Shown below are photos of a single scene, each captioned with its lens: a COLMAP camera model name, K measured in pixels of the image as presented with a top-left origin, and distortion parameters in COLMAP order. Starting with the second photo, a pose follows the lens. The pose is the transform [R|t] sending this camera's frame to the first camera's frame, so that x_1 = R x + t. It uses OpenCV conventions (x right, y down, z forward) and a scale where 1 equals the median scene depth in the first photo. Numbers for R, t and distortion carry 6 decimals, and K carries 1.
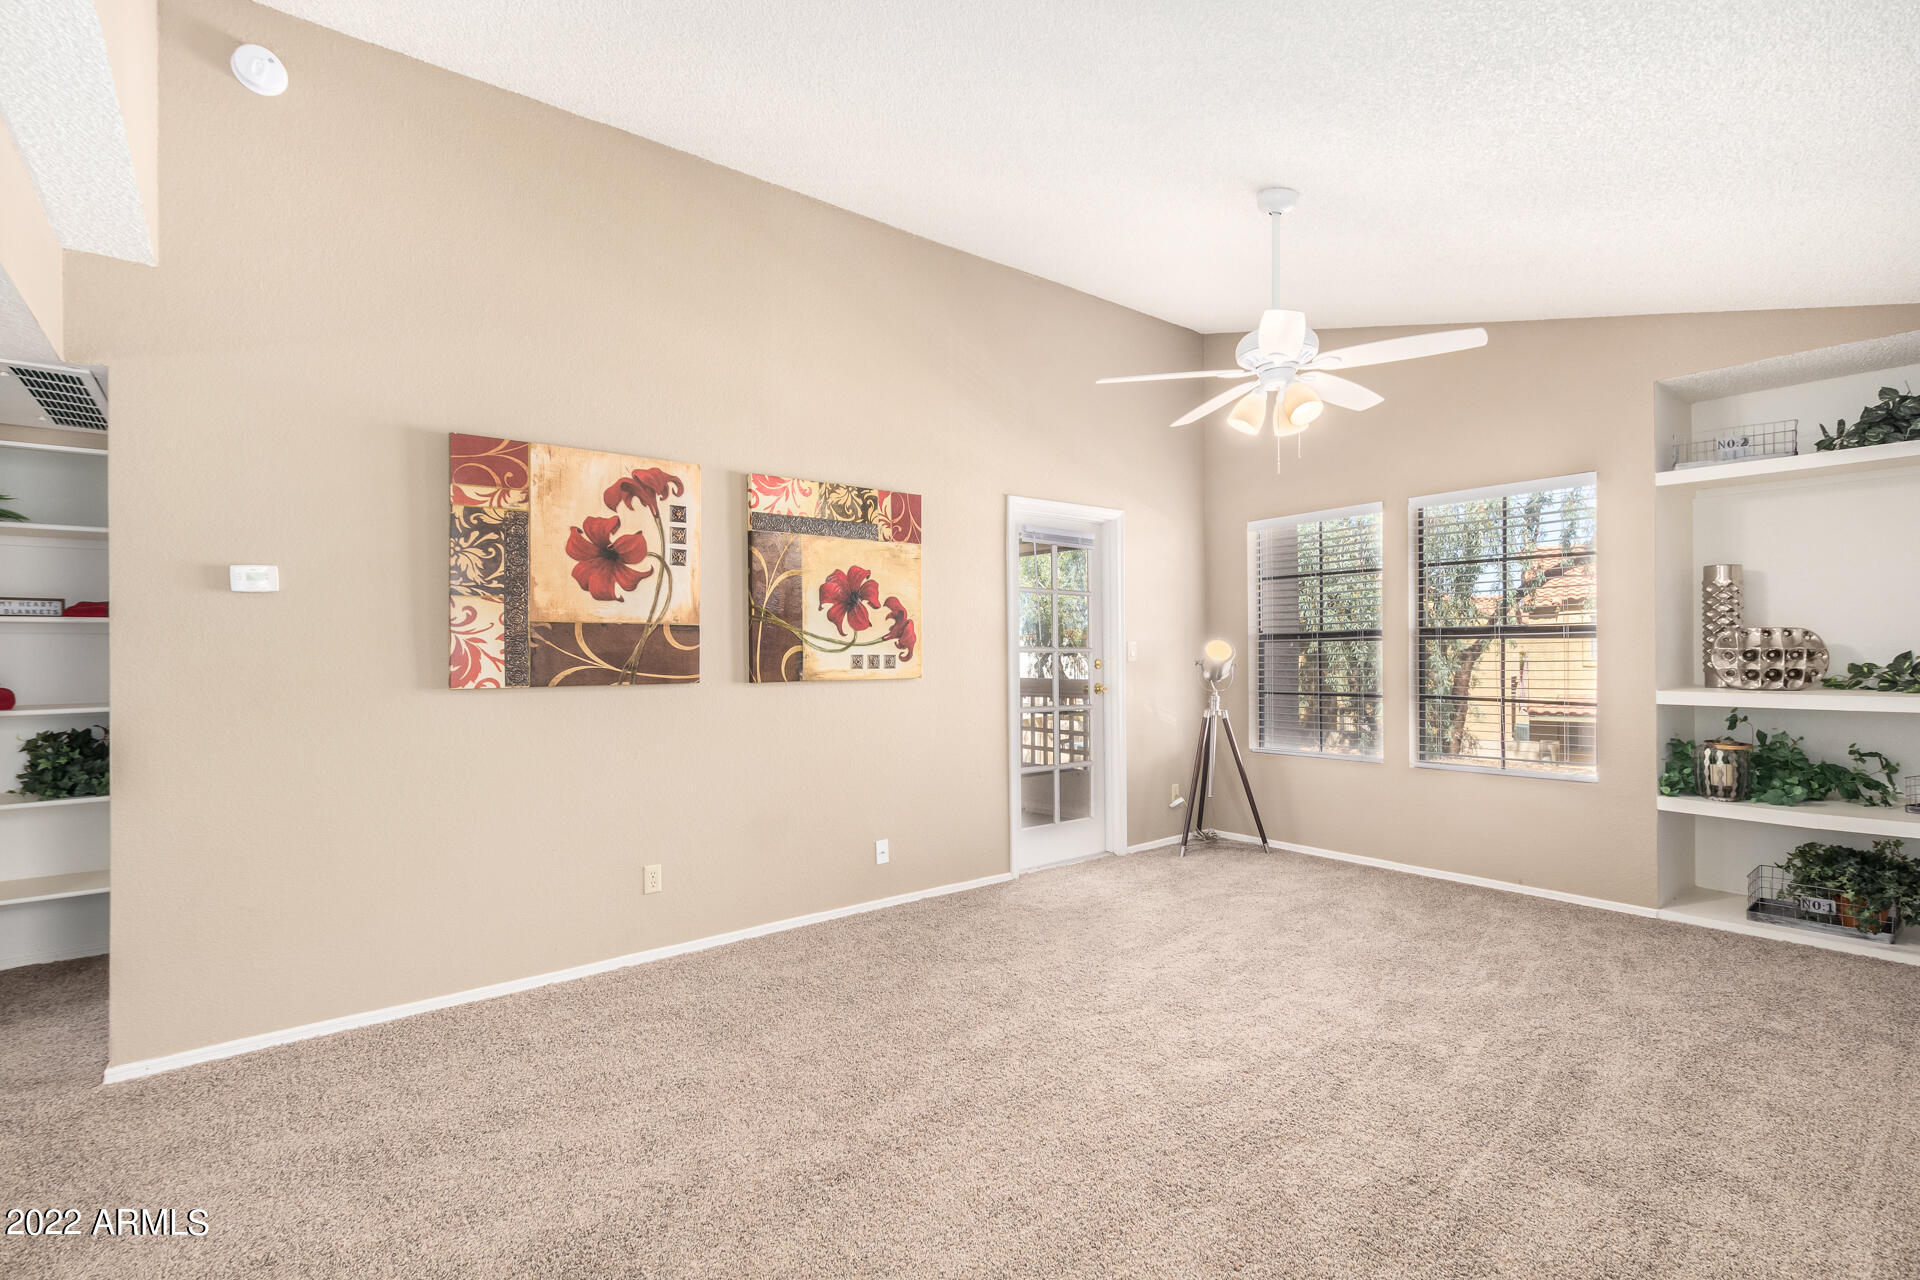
lens RADIAL K [[893.4, 0, 967.0], [0, 893.4, 649.2], [0, 0, 1]] dist [0.015398, -0.006646]
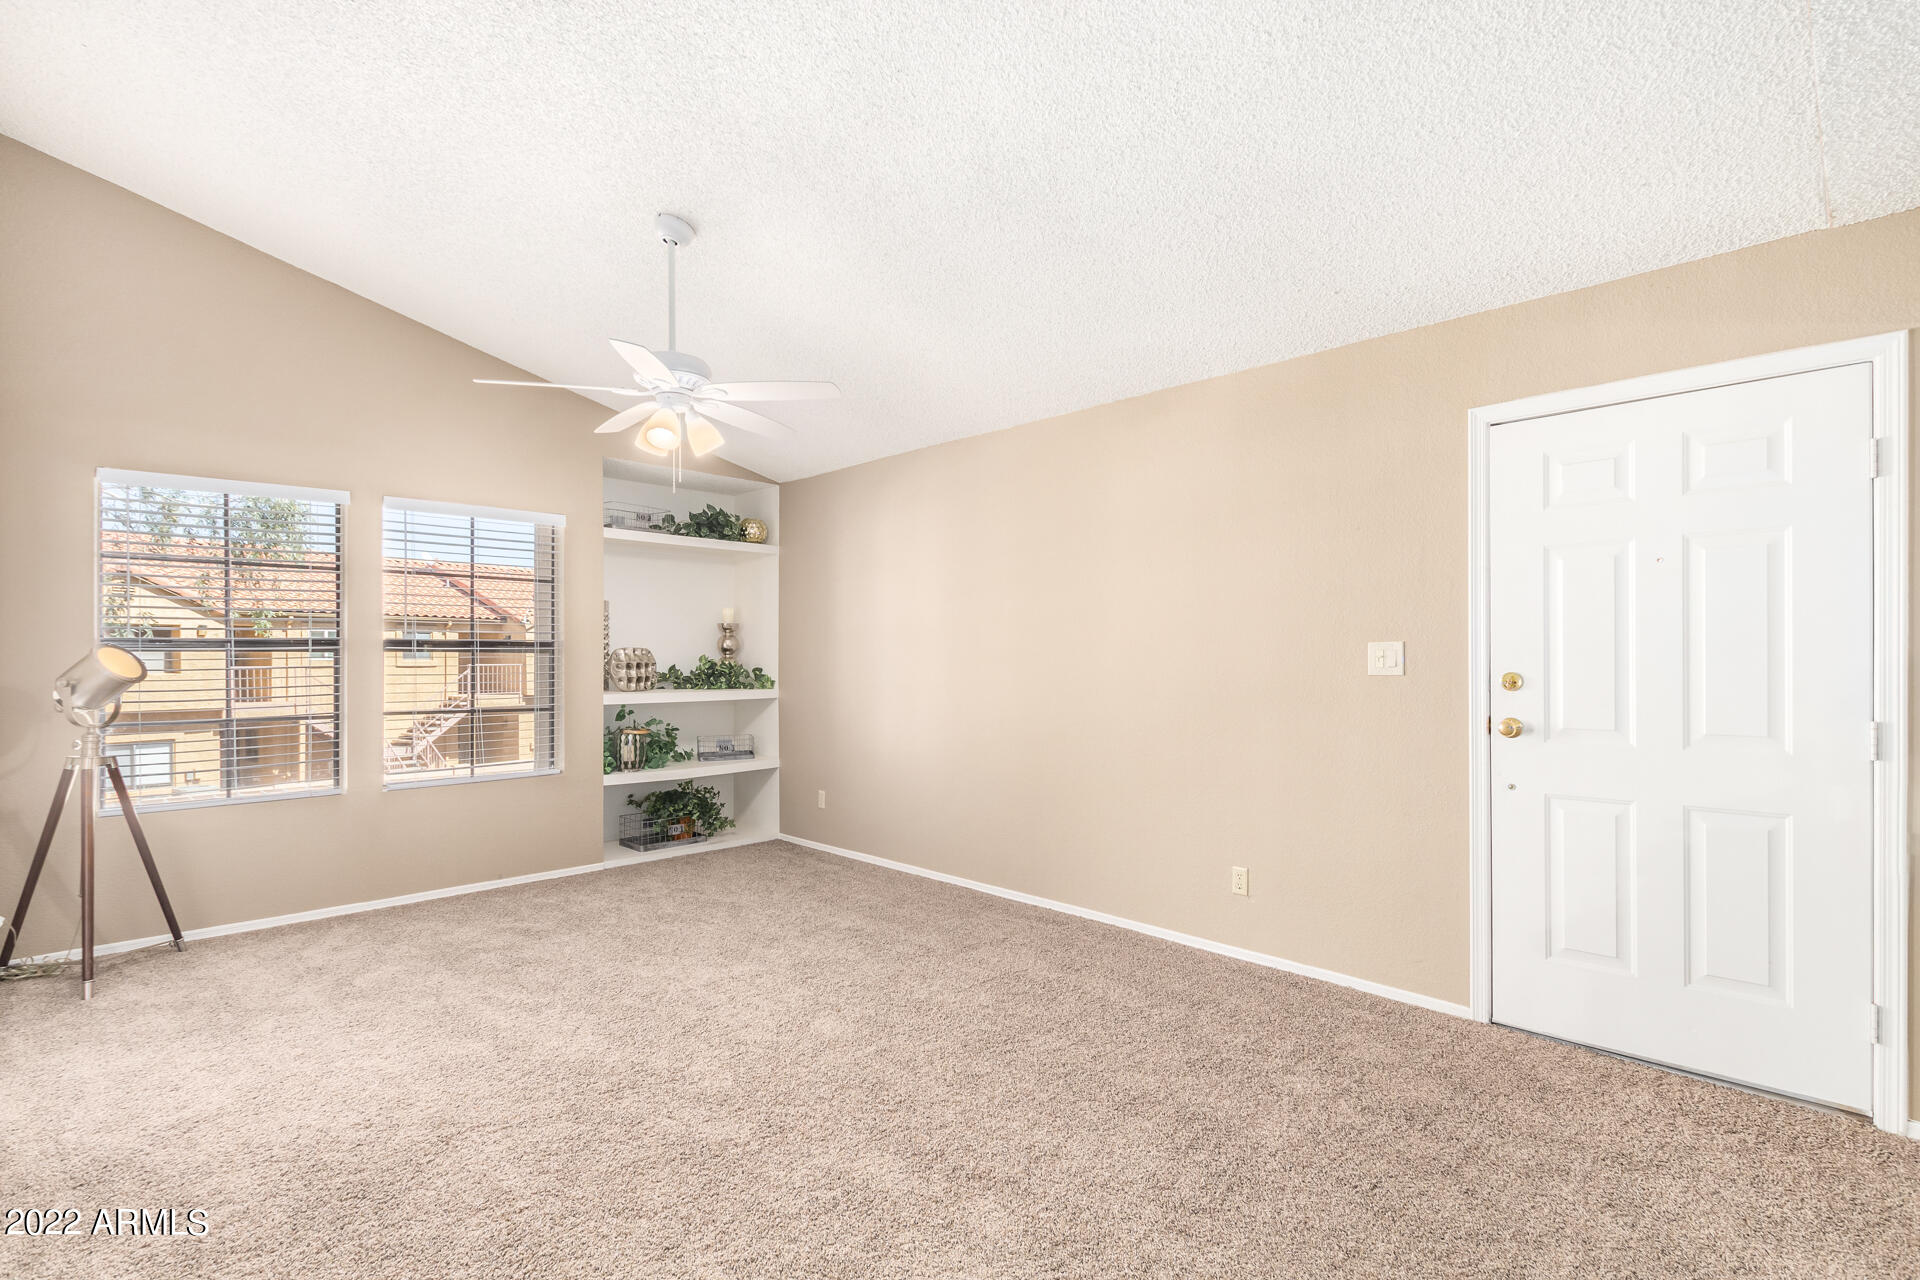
lens RADIAL K [[893.4, 0, 974.7], [0, 893.4, 665.8], [0, 0, 1]] dist [0.015398, -0.006646]
pose [[-0.116657, -0.001255, 0.993172, -0.603809], [-0.001136, 0.999999, 0.001130, 0.002502], [-0.993172, -0.000996, -0.116658, 0.637381]]
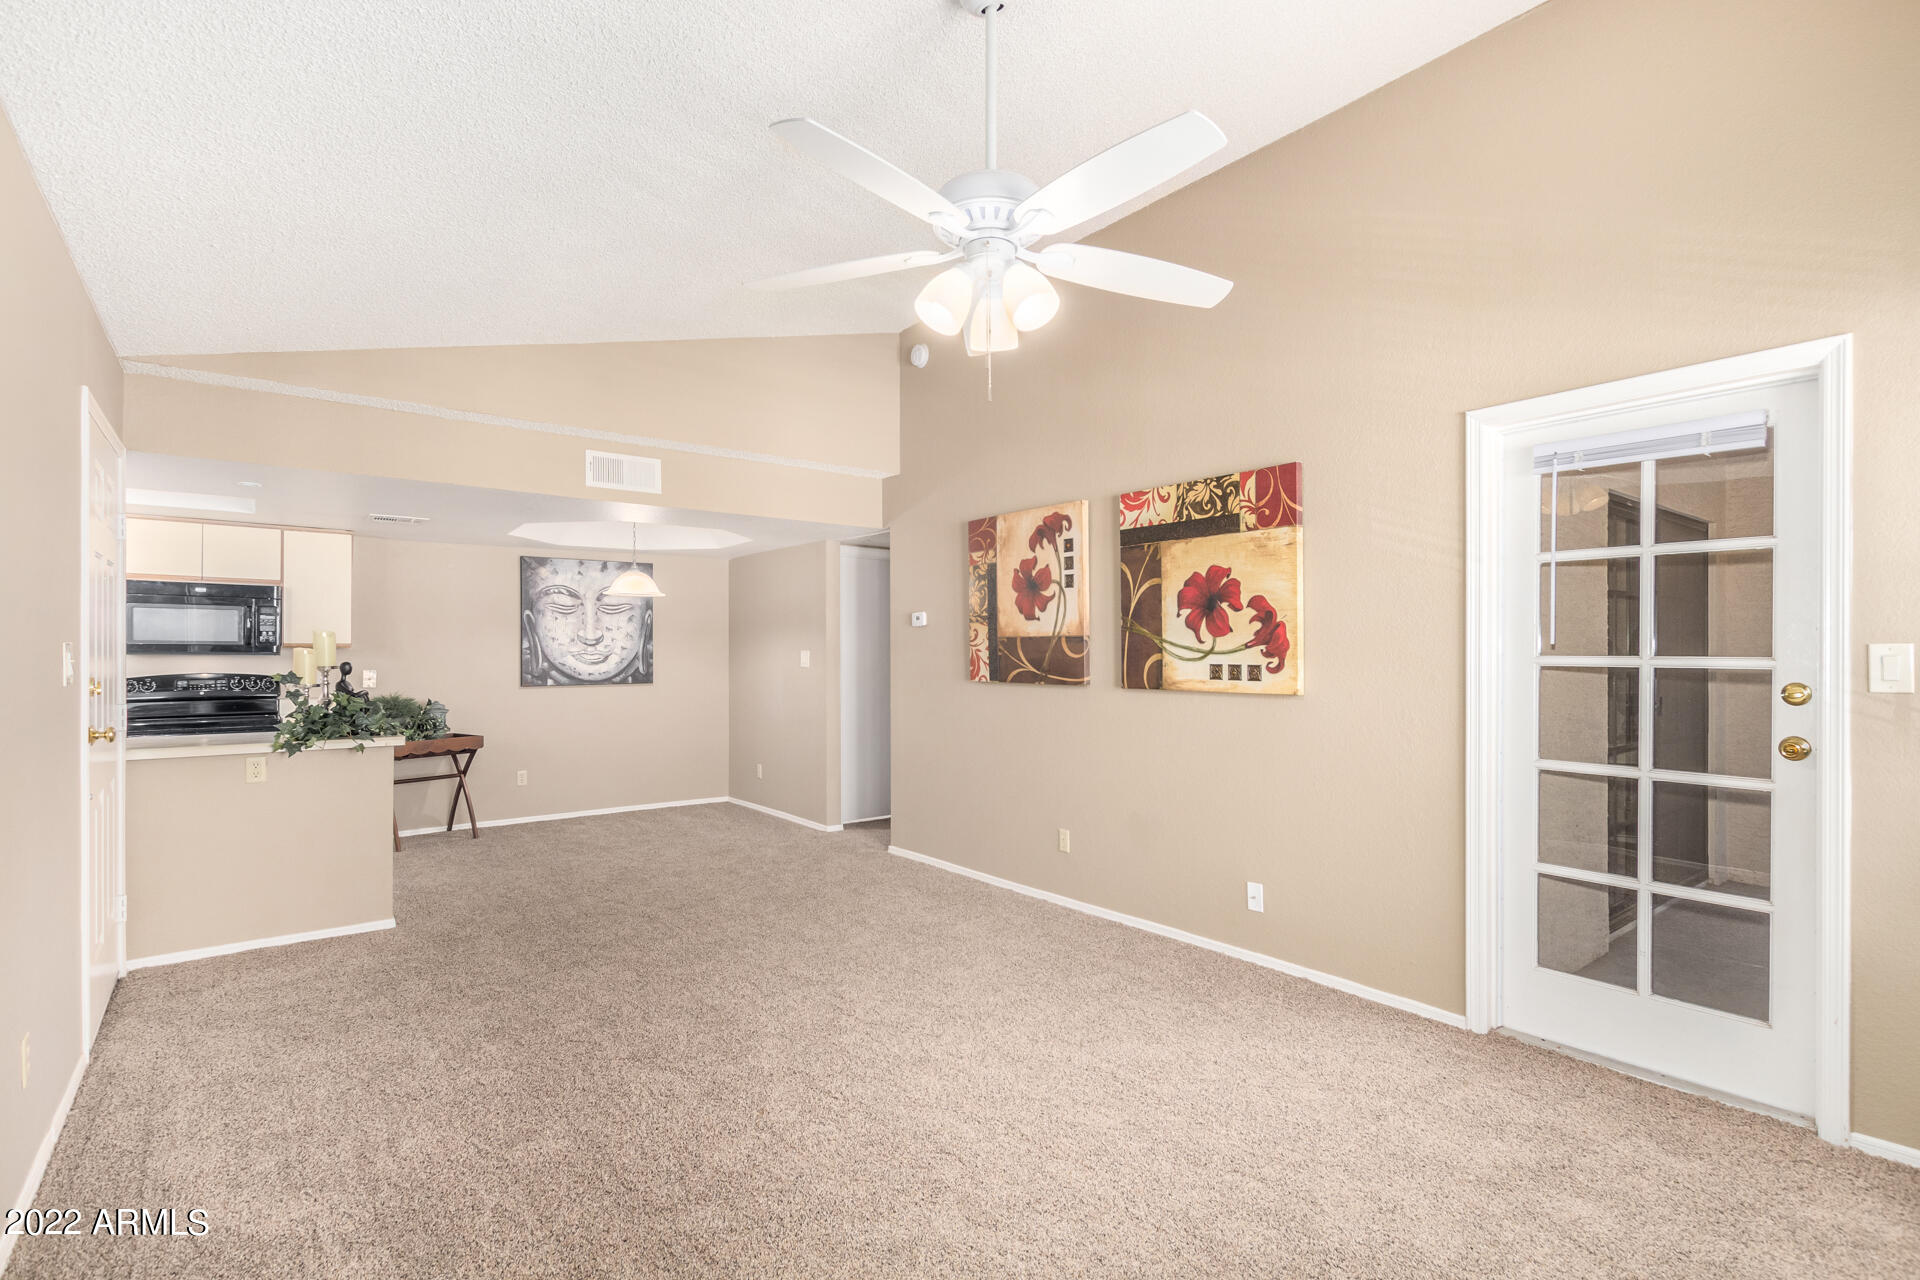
lens RADIAL K [[893.4, 0, 963.9], [0, 893.4, 649.4], [0, 0, 1]] dist [0.015398, -0.006646]
pose [[-0.004954, 0.003309, -0.999982, 0.833809], [0.005931, 0.999977, 0.003279, -0.014012], [0.999970, -0.005915, -0.004973, 0.808591]]
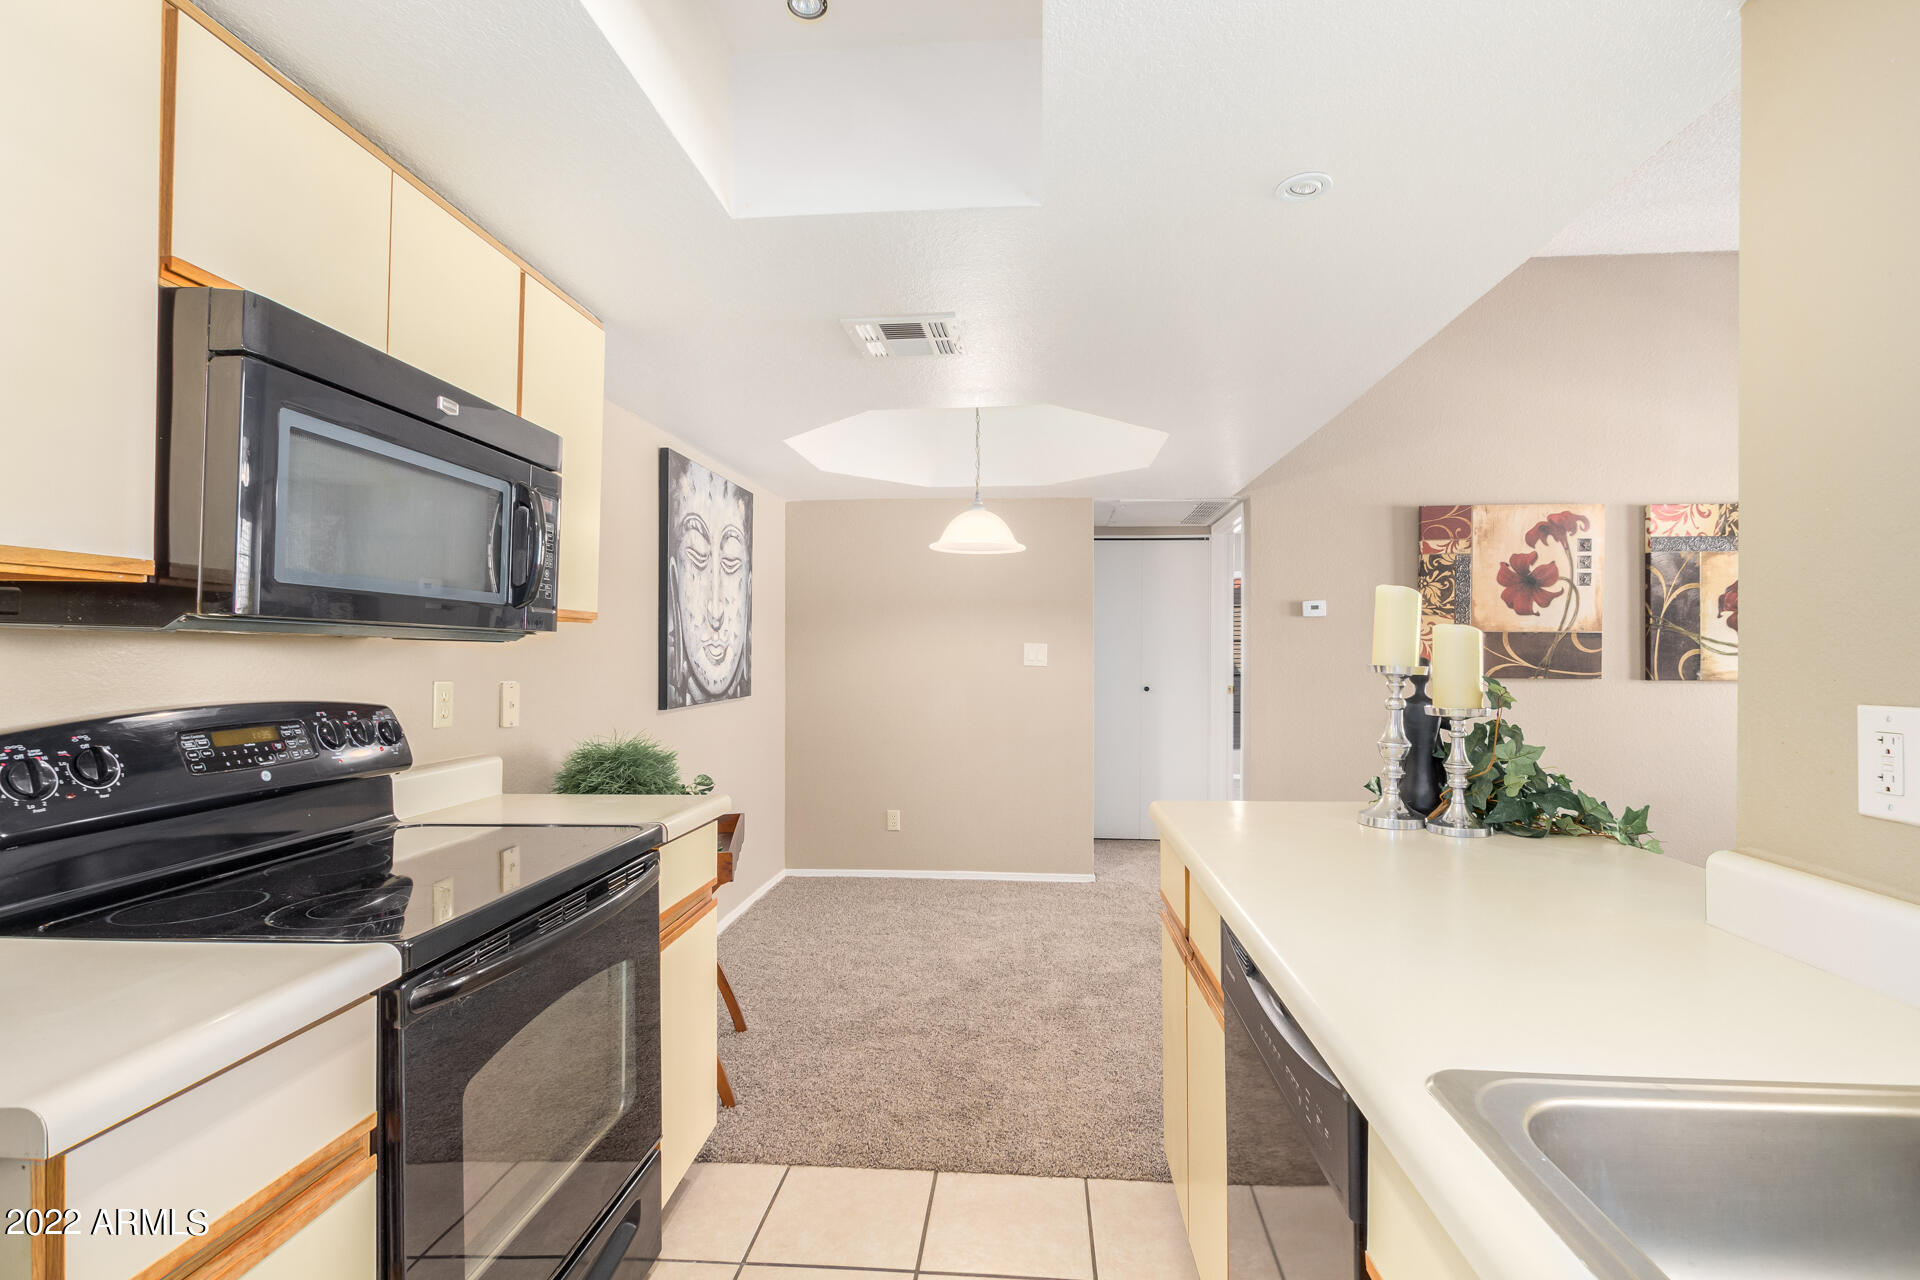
lens RADIAL K [[893.4, 0, 975.5], [0, 893.4, 650.2], [0, 0, 1]] dist [0.015398, -0.006646]
pose [[0.734557, 0.006621, -0.678515, -0.086404], [-0.004343, 0.999978, 0.005055, -0.004665], [0.678533, -0.000766, 0.734569, -0.485469]]
